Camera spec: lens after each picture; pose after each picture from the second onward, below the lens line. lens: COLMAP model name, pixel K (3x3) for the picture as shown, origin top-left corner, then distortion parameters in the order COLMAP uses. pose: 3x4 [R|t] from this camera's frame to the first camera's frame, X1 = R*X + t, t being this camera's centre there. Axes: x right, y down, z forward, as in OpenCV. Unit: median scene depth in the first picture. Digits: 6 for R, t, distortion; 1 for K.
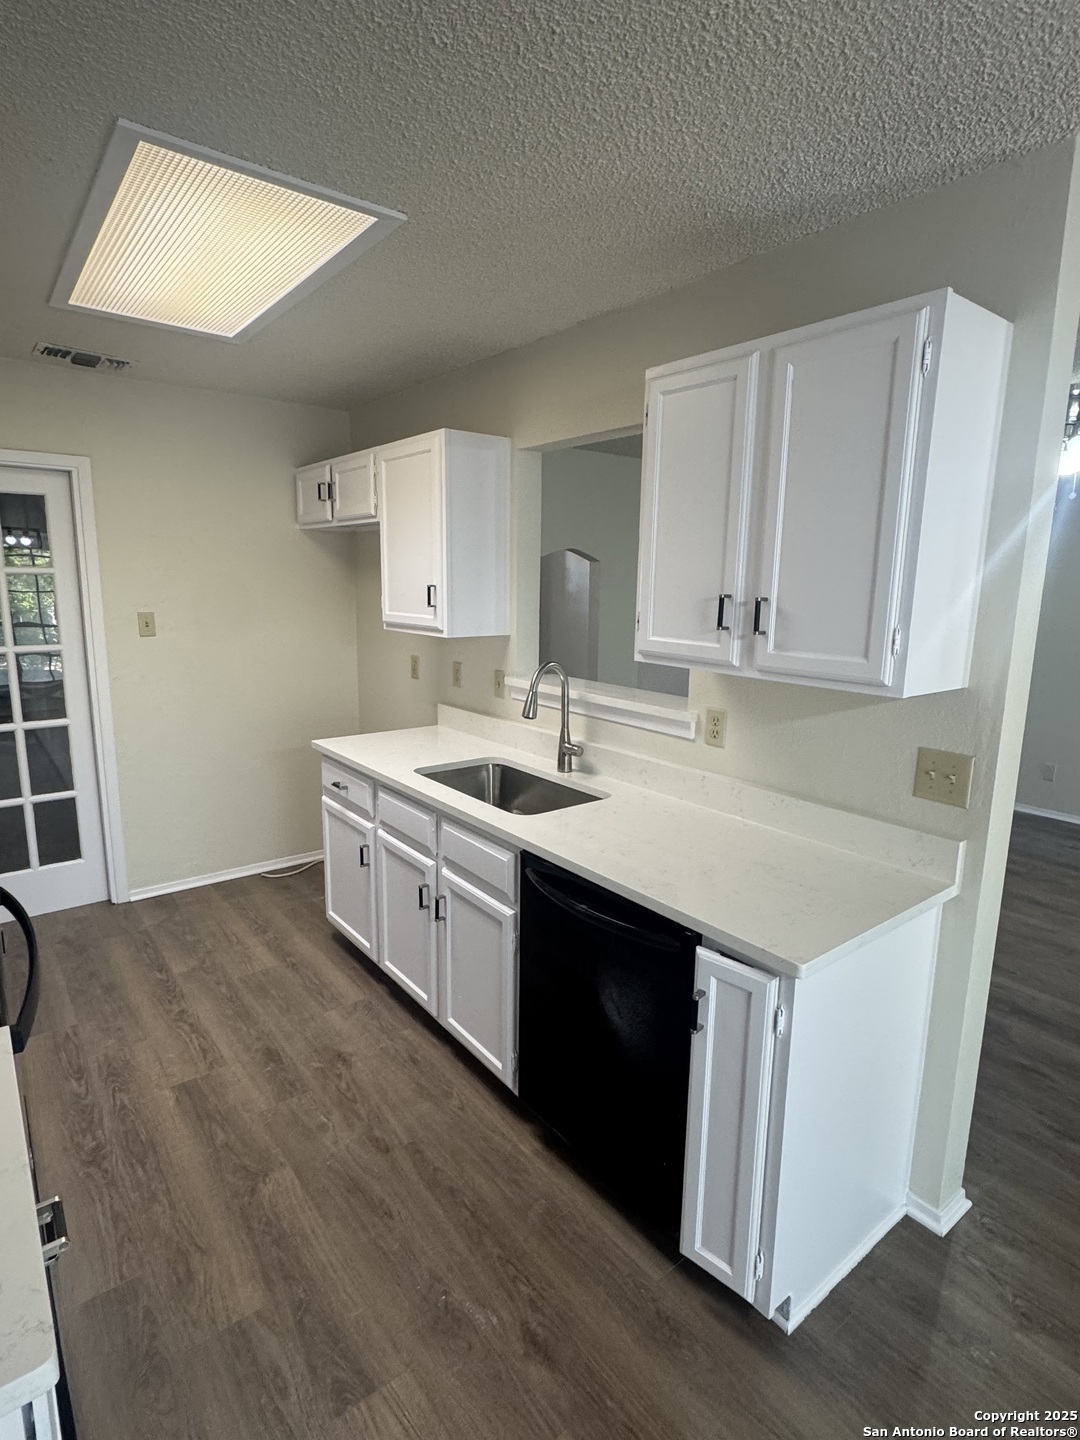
lens RADIAL K [[750.0, 0, 539.3], [0, 750.0, 720.5], [0, 0, 1]] dist [-0.004700, 0.001635]
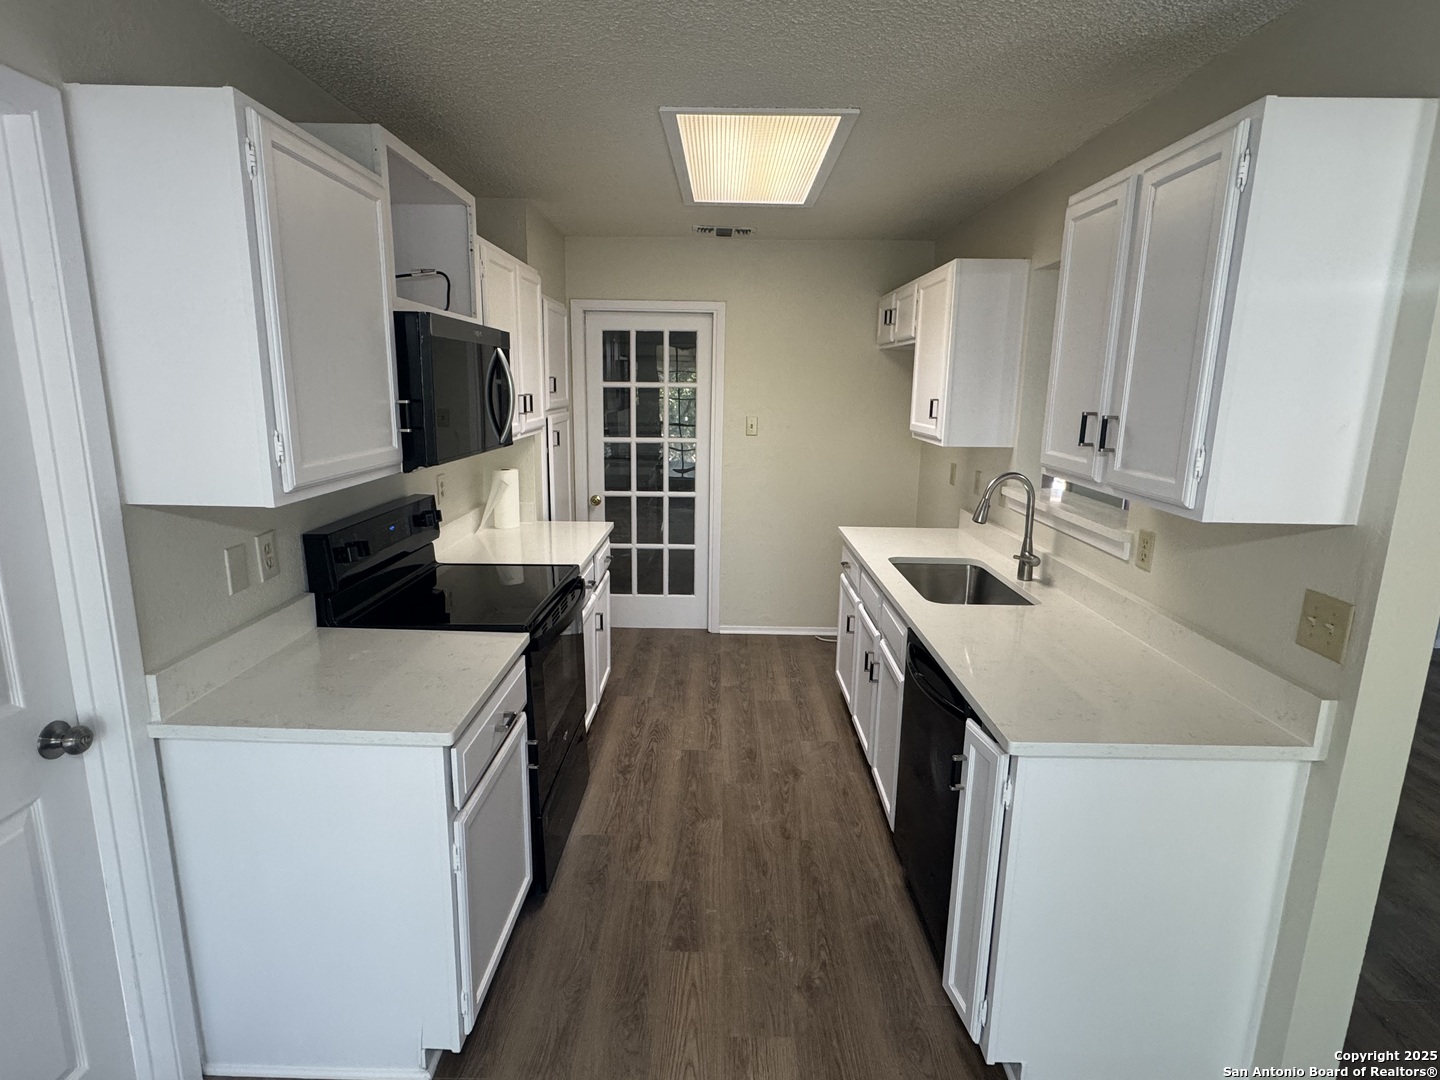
lens RADIAL K [[750.0, 0, 716.1], [0, 750.0, 538.7], [0, 0, 1]] dist [-0.004700, 0.001635]
pose [[0.780968, 0.125174, -0.611899, 0.360658], [-0.119370, 0.991565, 0.050490, 0.011039], [0.613058, 0.033612, 0.789323, -0.095123]]
